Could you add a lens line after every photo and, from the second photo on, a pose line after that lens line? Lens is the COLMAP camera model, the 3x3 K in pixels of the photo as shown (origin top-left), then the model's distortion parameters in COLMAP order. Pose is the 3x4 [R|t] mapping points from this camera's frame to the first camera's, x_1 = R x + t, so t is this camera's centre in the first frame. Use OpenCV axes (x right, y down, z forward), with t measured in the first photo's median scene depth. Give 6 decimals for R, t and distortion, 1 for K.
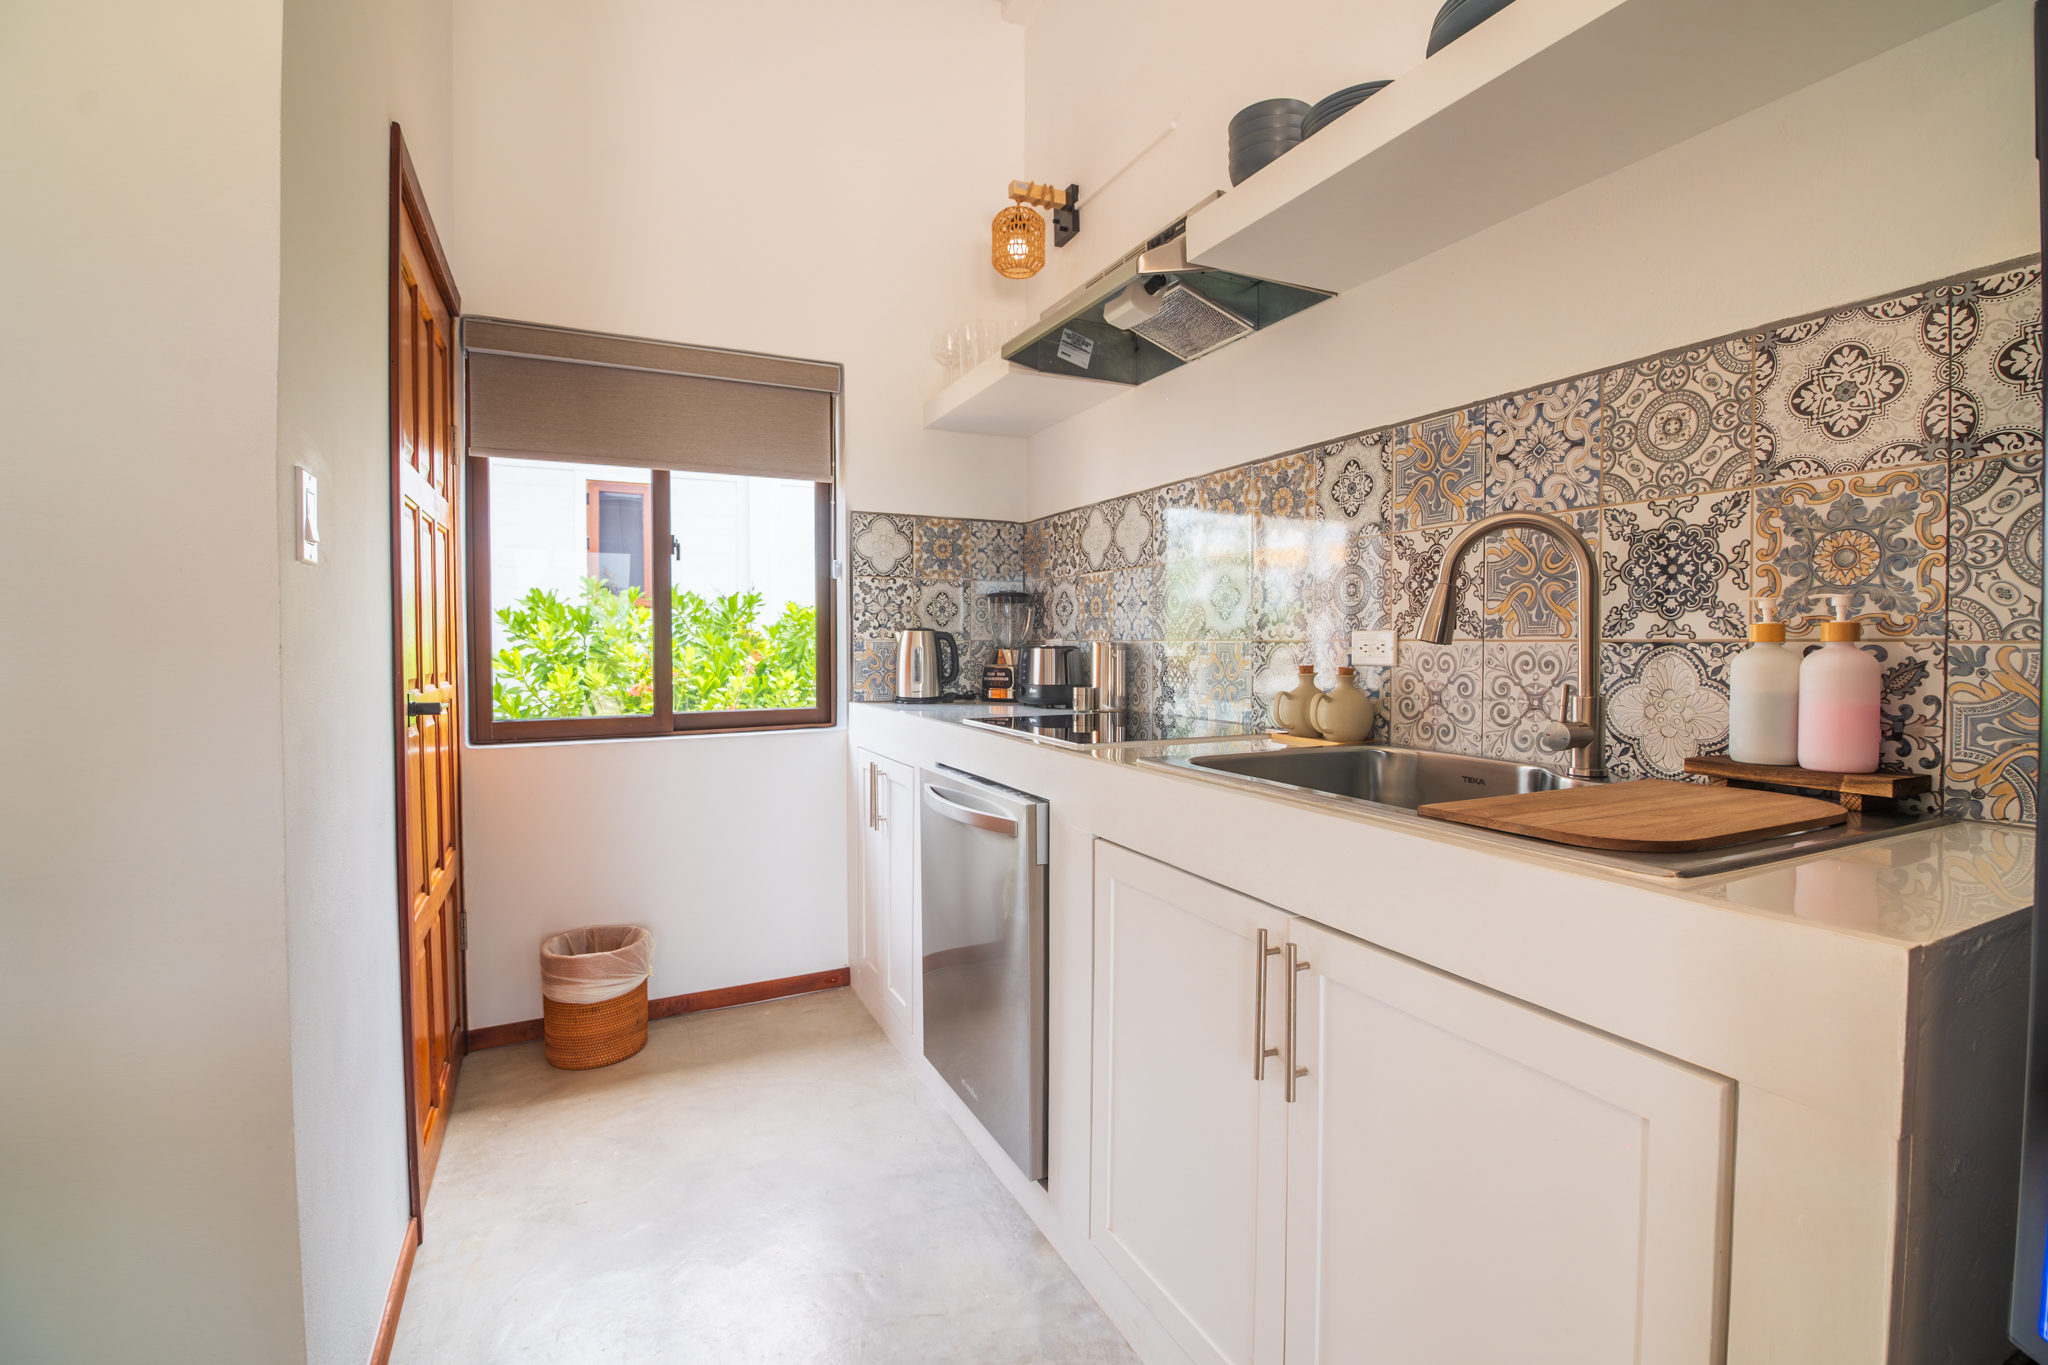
lens RADIAL K [[935.7, 0, 1031.9], [0, 935.7, 666.6], [0, 0, 1]] dist [-0.018882, -0.001094]
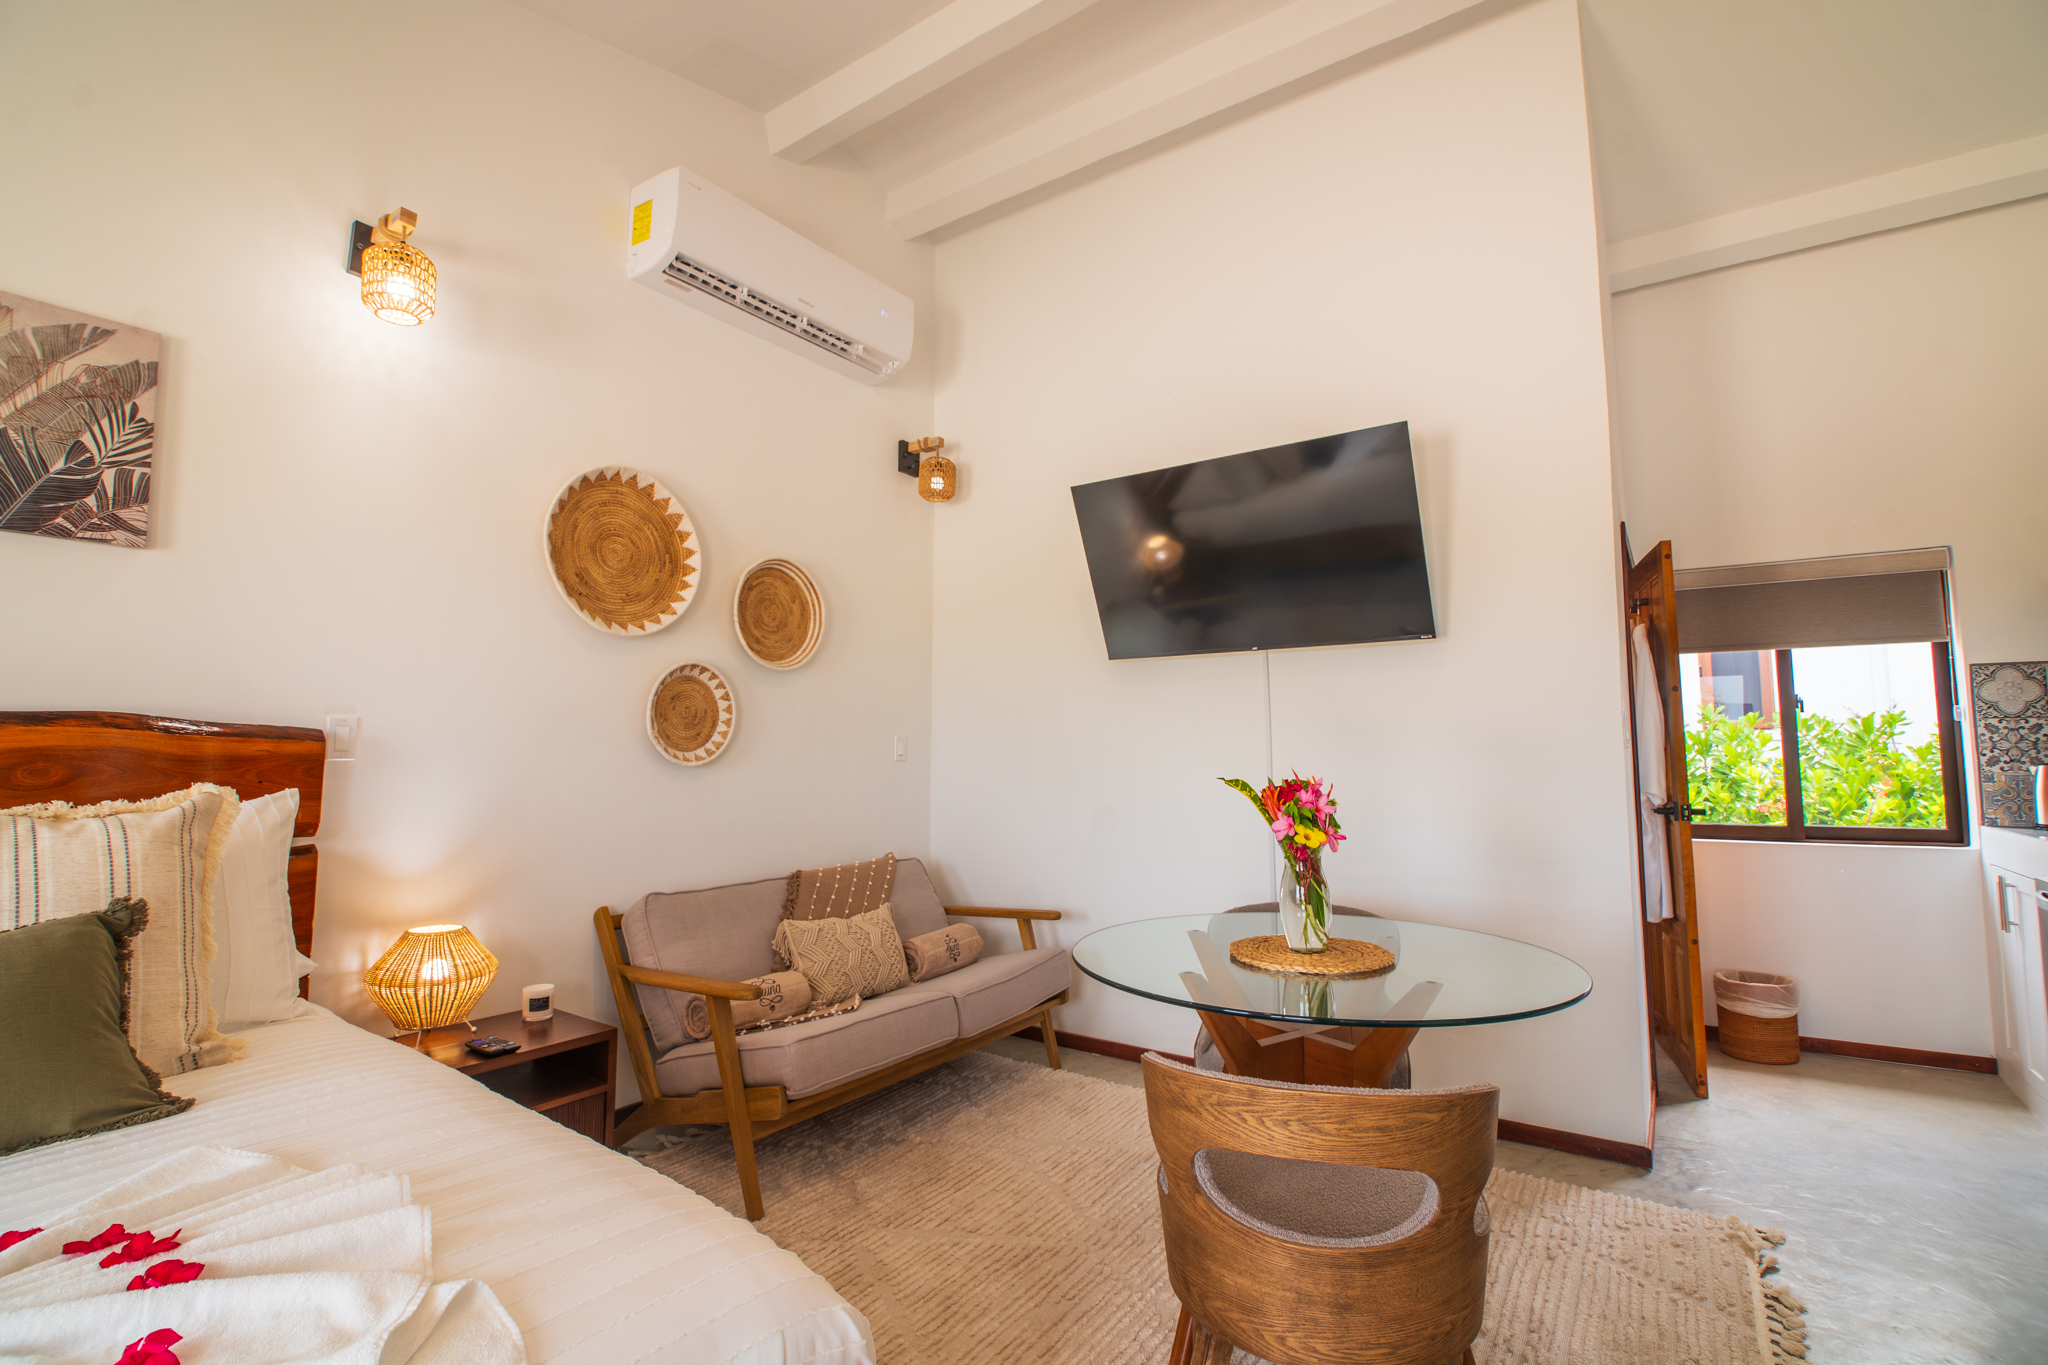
lens RADIAL K [[935.7, 0, 1032.5], [0, 935.7, 667.8], [0, 0, 1]] dist [-0.018882, -0.001094]
pose [[0.492468, -0.081595, -0.866497, 0.227400], [-0.021625, 0.994141, -0.105905, -0.011896], [0.870062, 0.070893, 0.487818, -0.606297]]
